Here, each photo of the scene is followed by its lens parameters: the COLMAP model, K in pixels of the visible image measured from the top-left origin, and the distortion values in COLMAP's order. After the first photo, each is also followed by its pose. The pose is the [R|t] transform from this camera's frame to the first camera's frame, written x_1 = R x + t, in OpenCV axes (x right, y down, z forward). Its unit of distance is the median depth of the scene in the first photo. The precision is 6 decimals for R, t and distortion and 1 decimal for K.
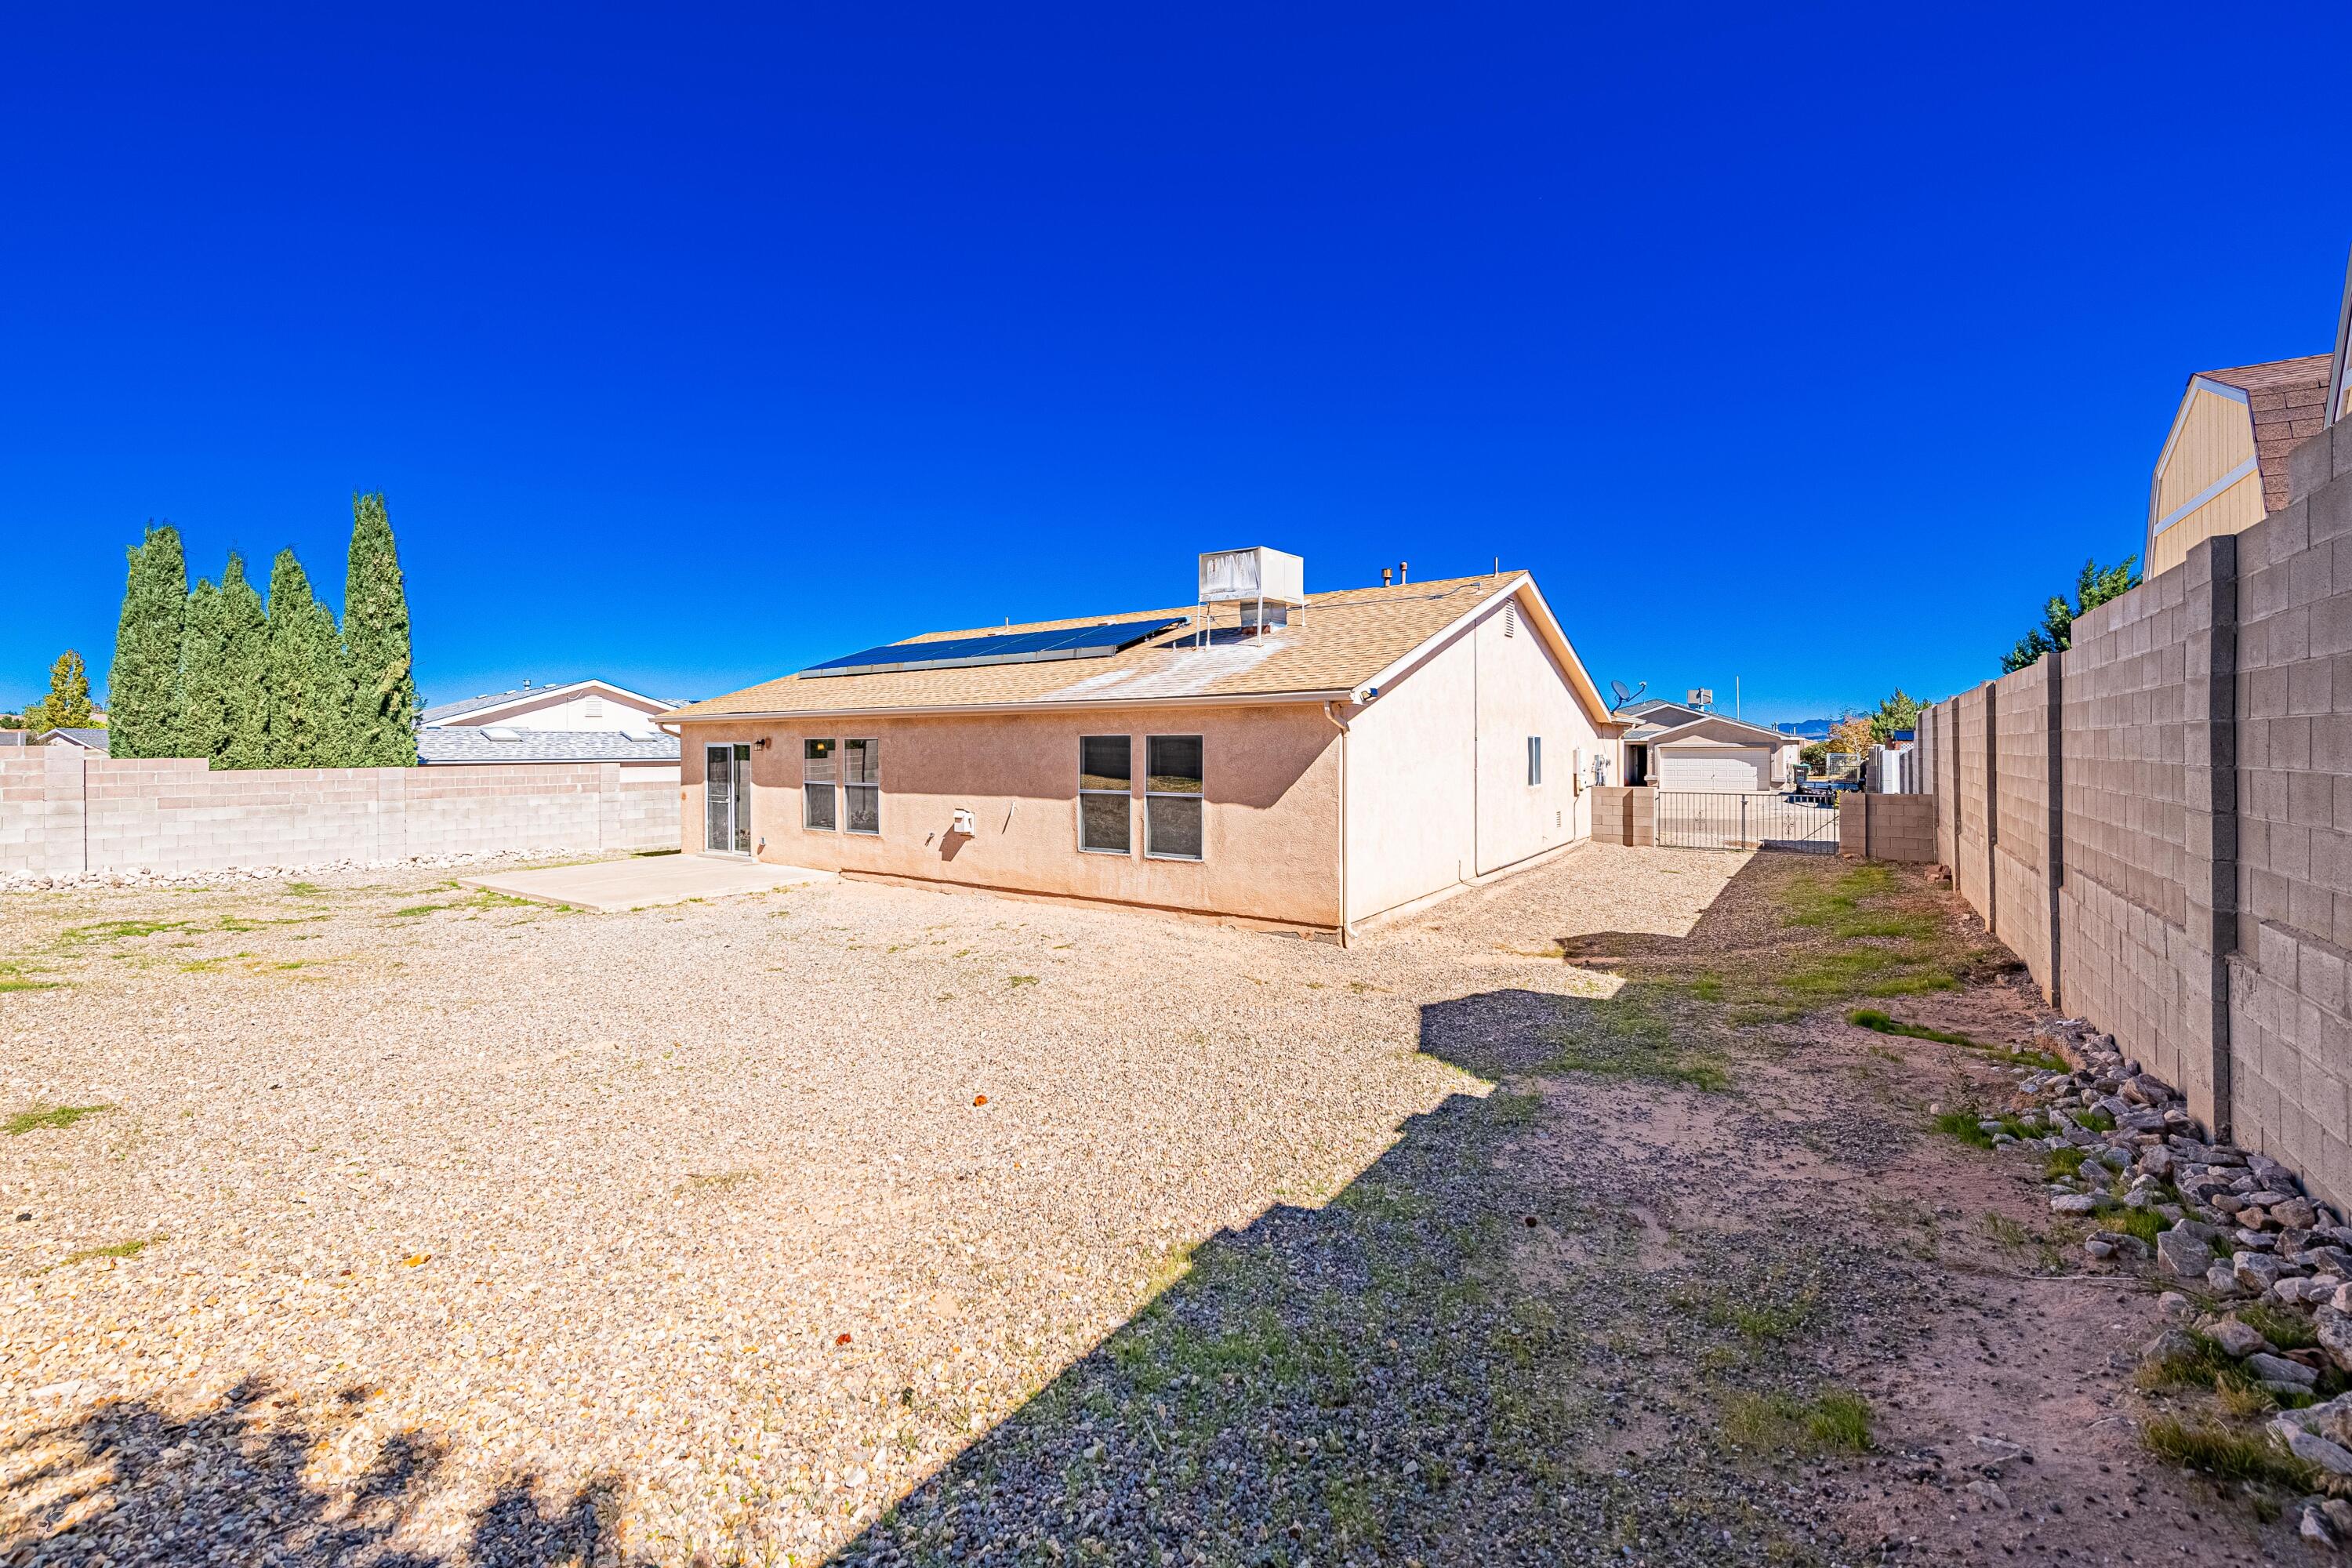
lens RADIAL K [[959.1, 0, 1163.7], [0, 959.1, 756.2], [0, 0, 1]] dist [0.000979, -0.002515]
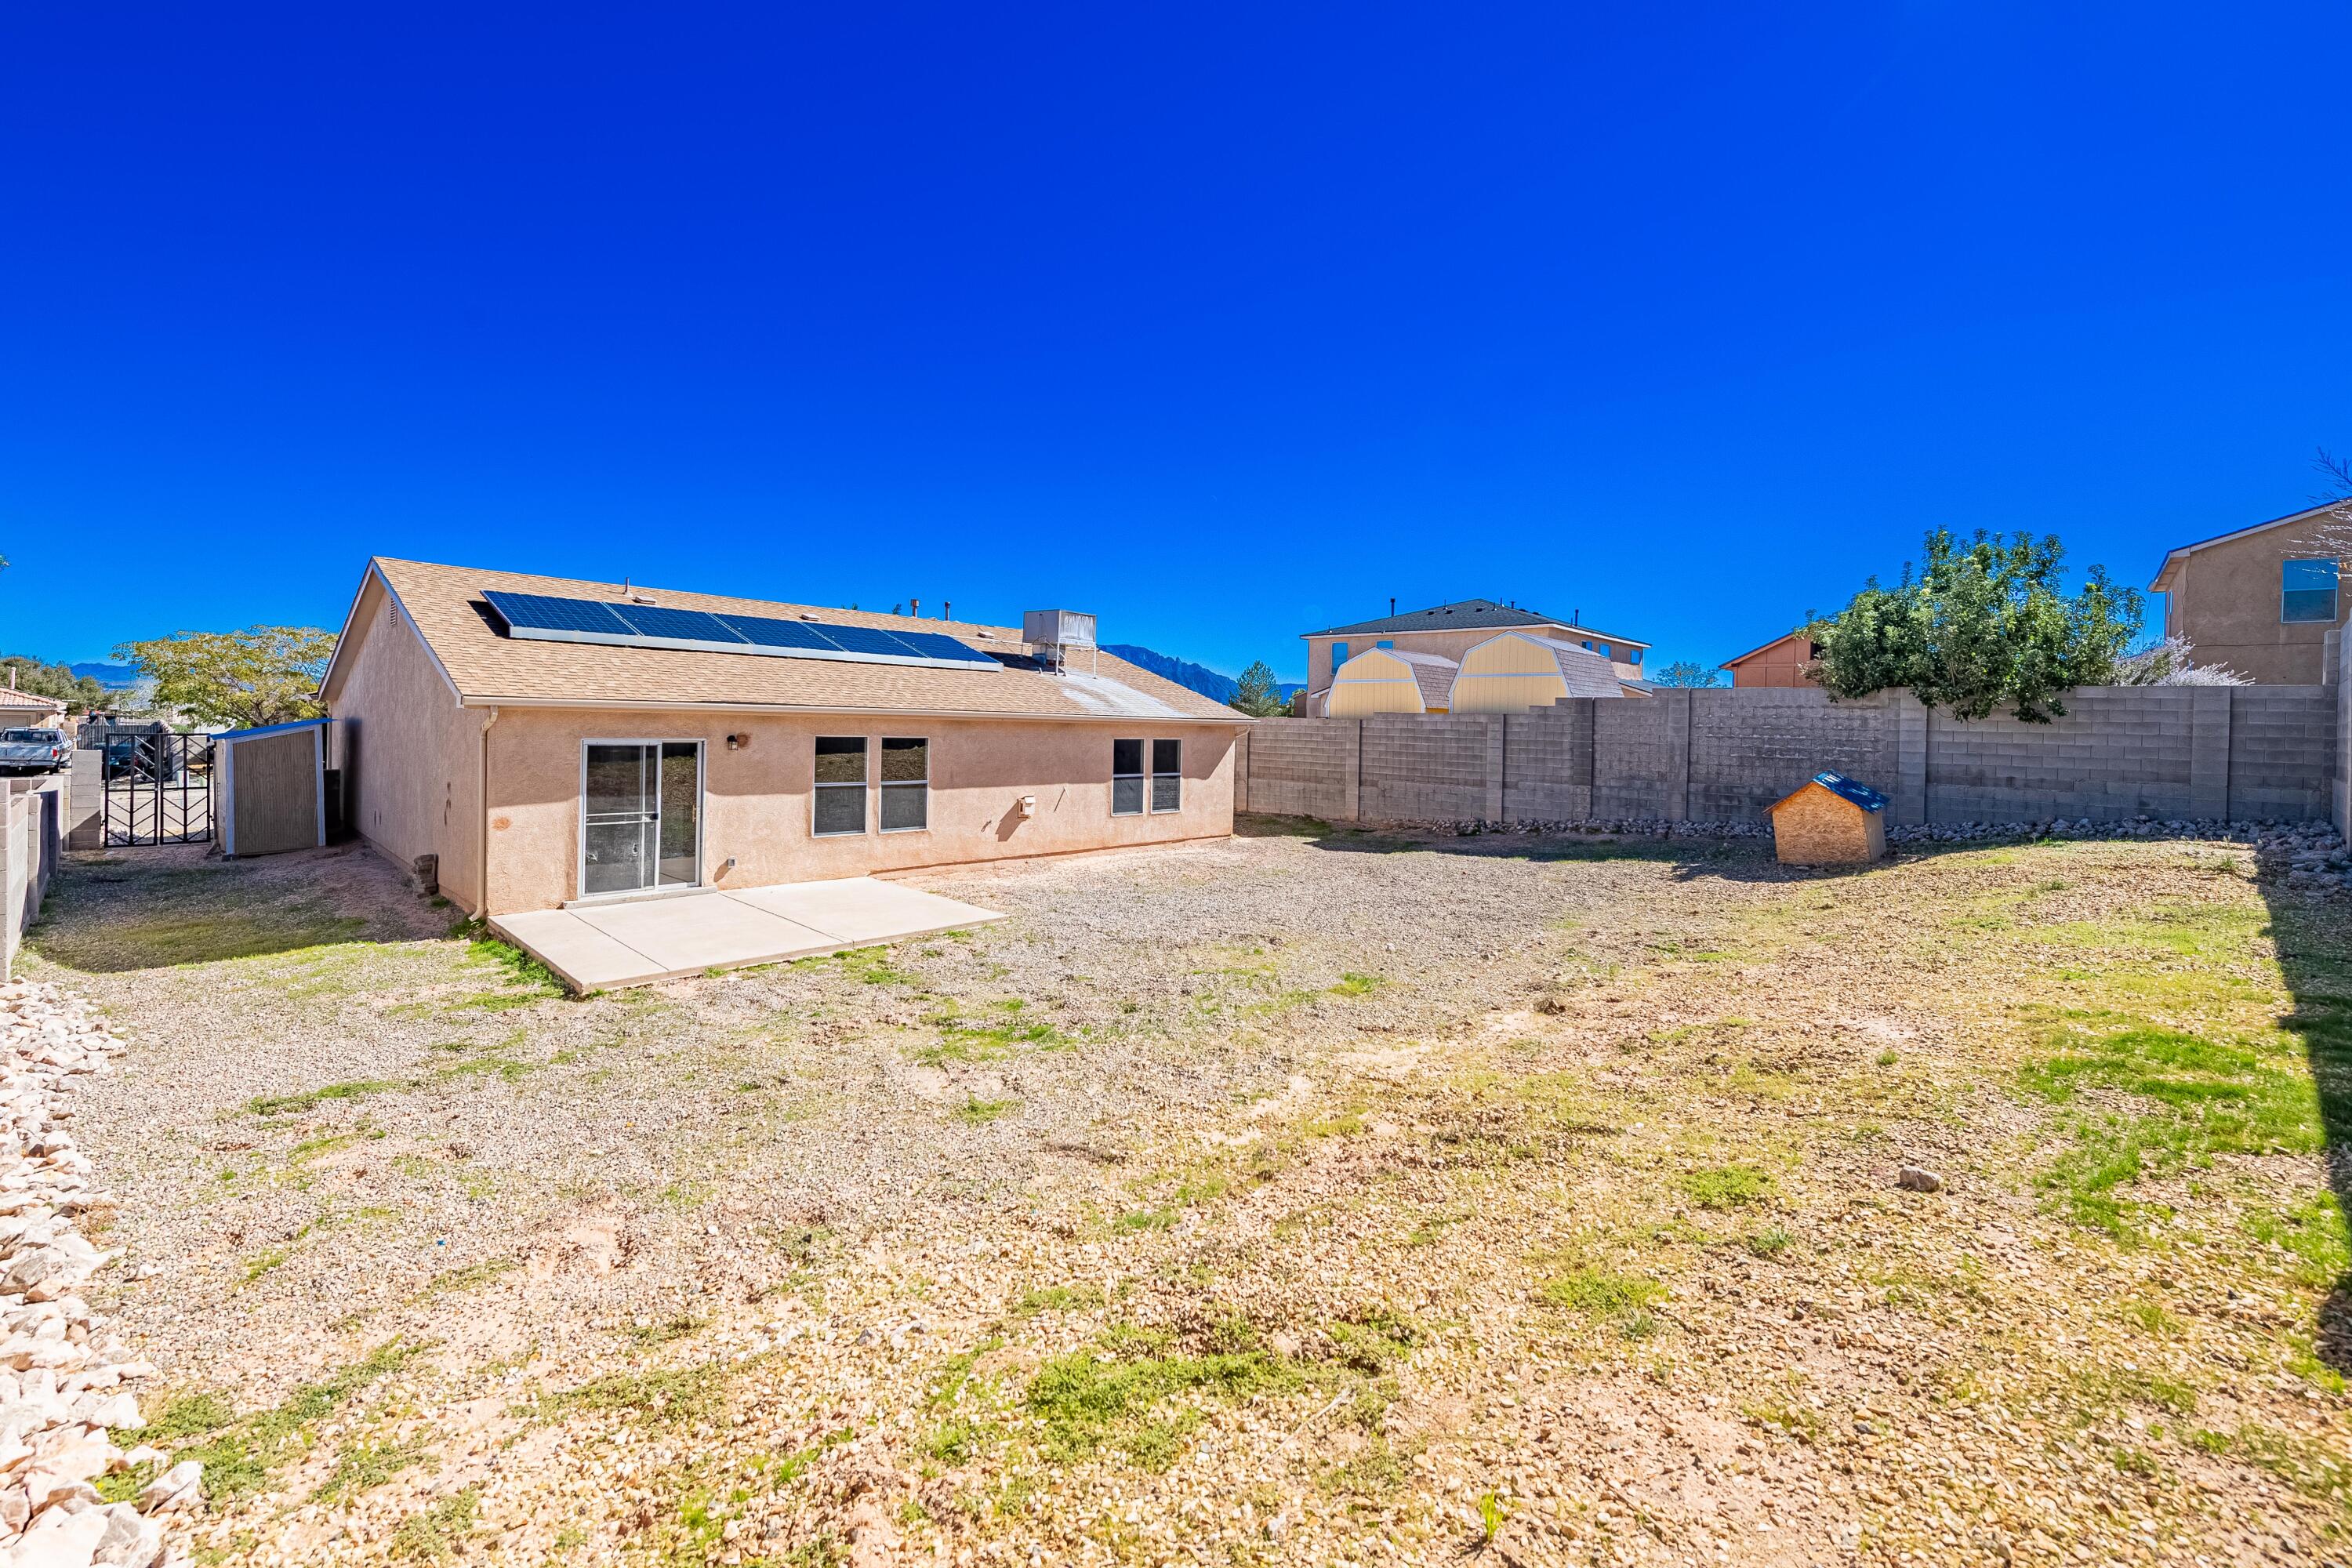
lens RADIAL K [[959.1, 0, 1177.8], [0, 959.1, 742.2], [0, 0, 1]] dist [0.000979, -0.002515]
pose [[0.132744, -0.012899, 0.991066, -1.201828], [-0.016240, 0.999753, 0.015187, -0.031317], [-0.991017, -0.018111, 0.132502, 0.543806]]
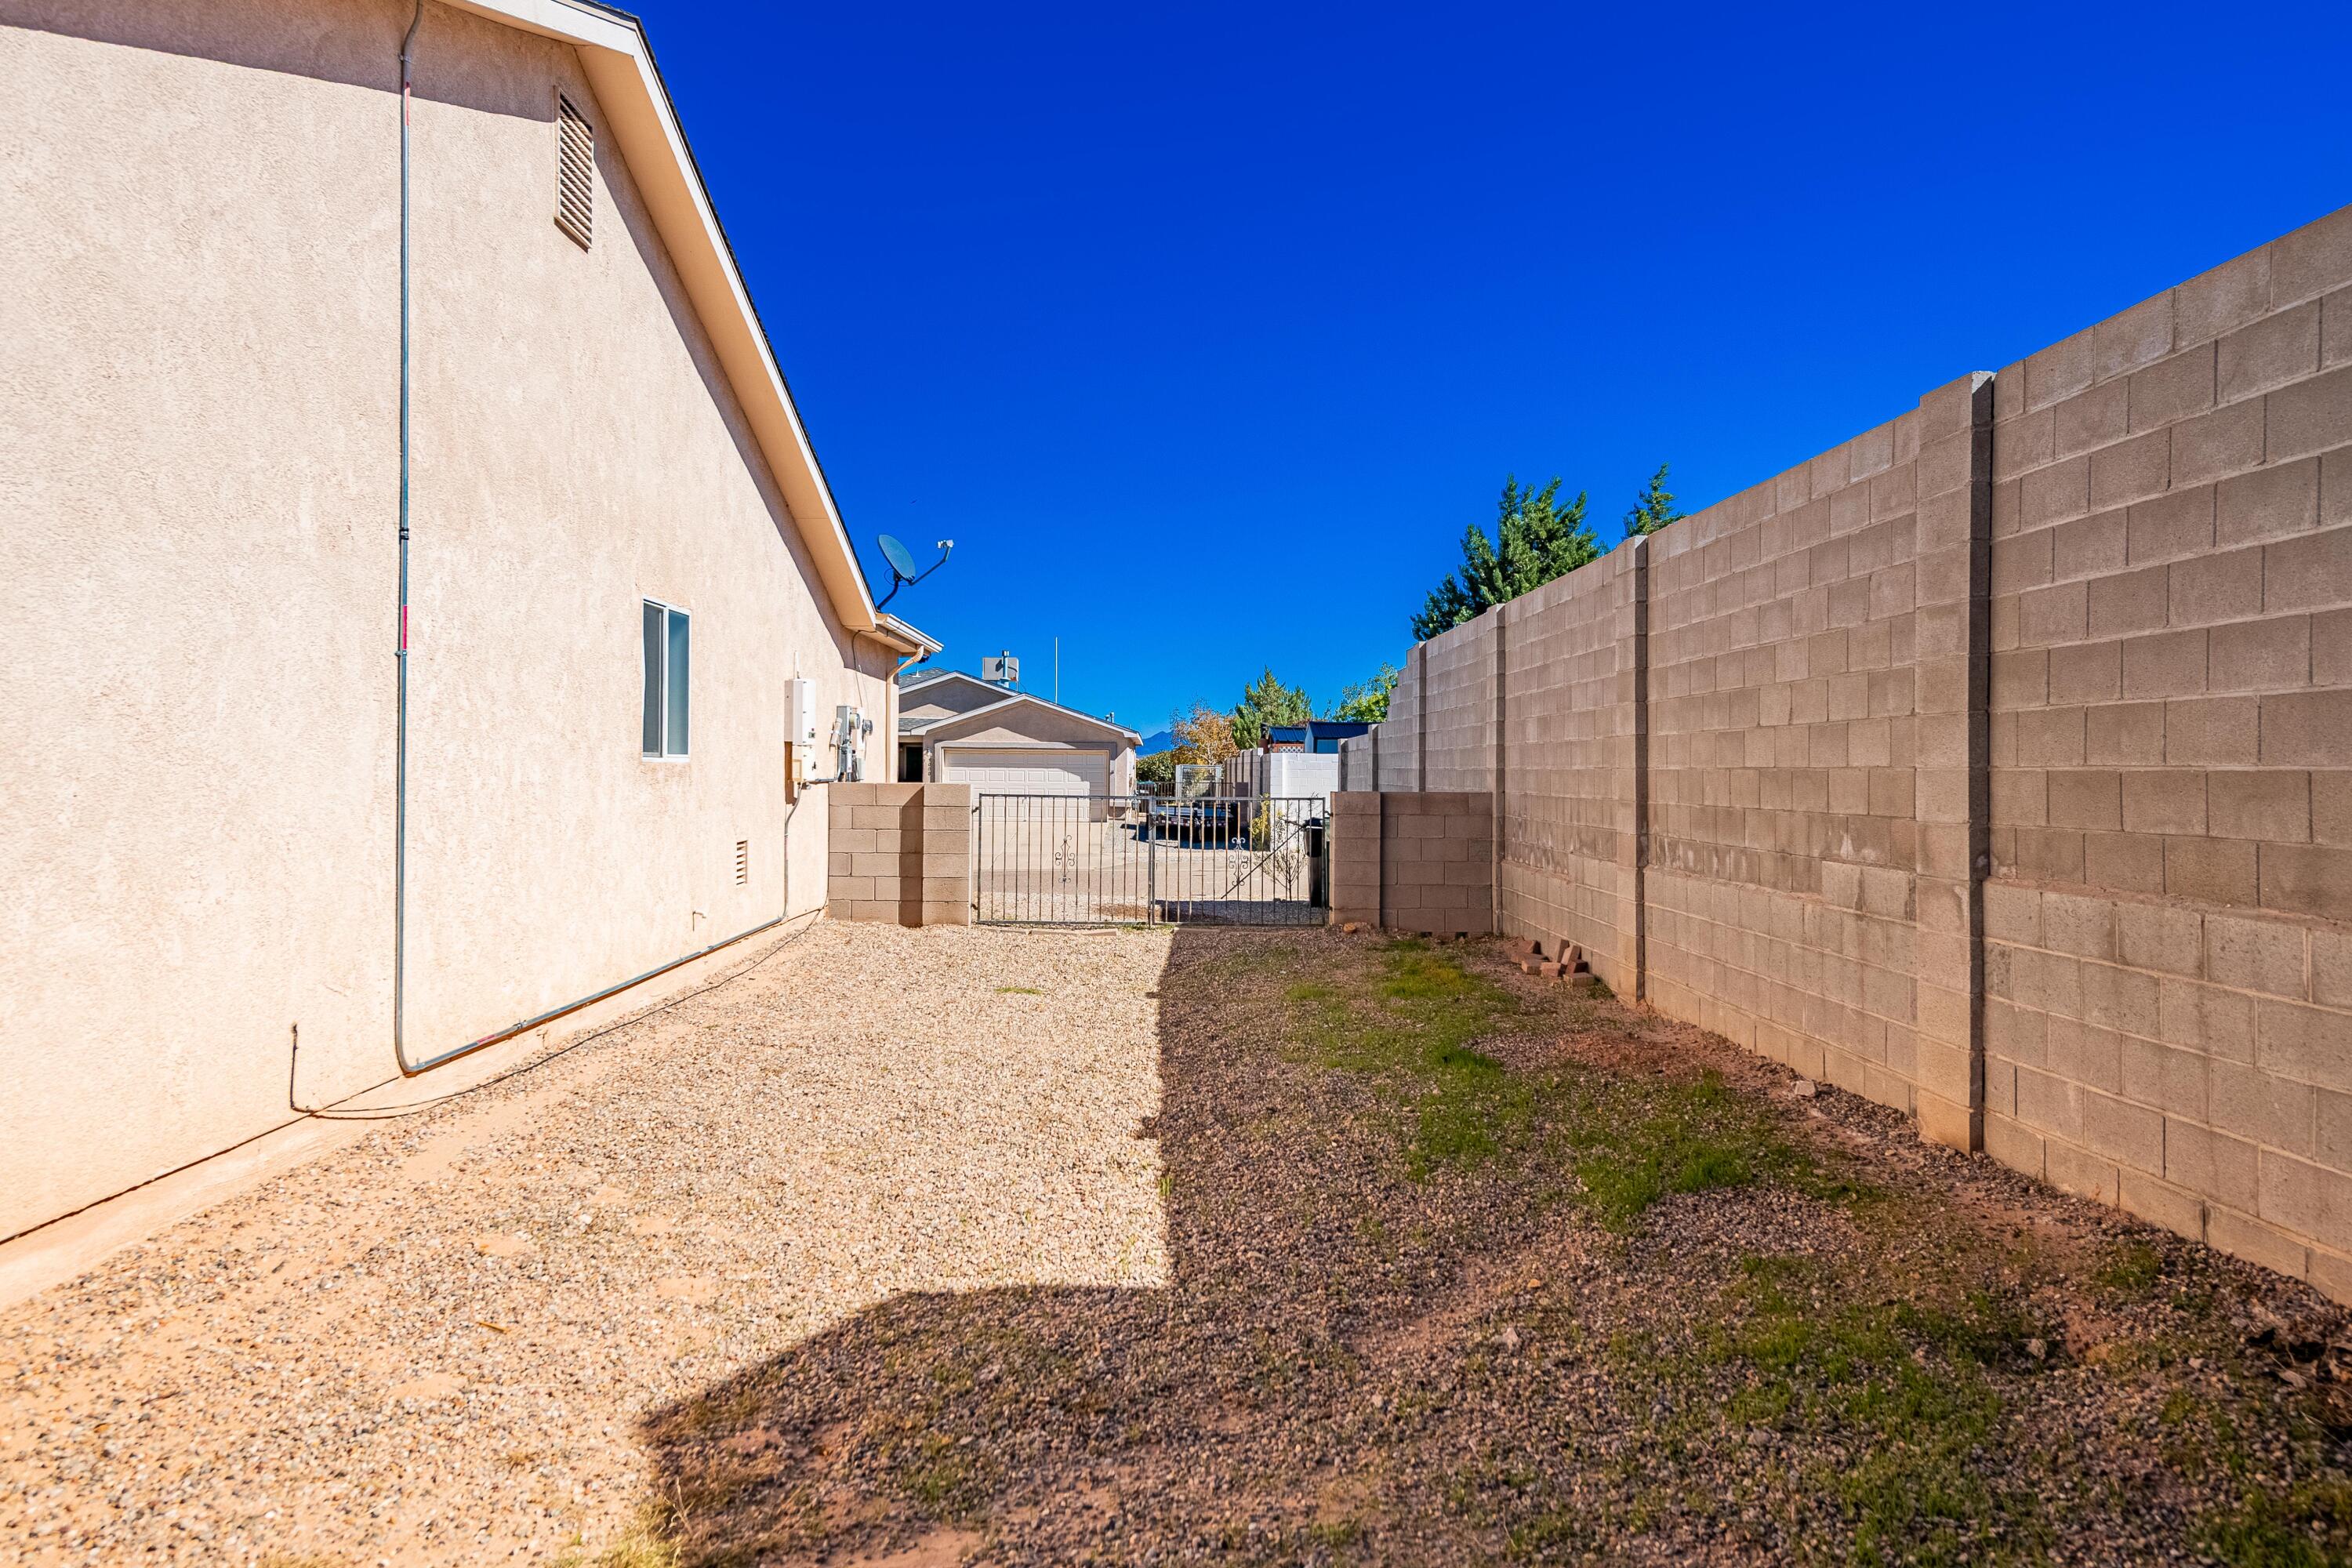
lens RADIAL K [[1614.0, 0, 1176.6], [0, 1614.0, 775.2], [0, 0, 1]] dist [0.002299, 0.000220]
pose [[0.807577, 0.011485, 0.589650, 0.208466], [-0.008772, 0.999934, -0.007462, 0.040760], [-0.589696, 0.000854, 0.807625, 0.464966]]
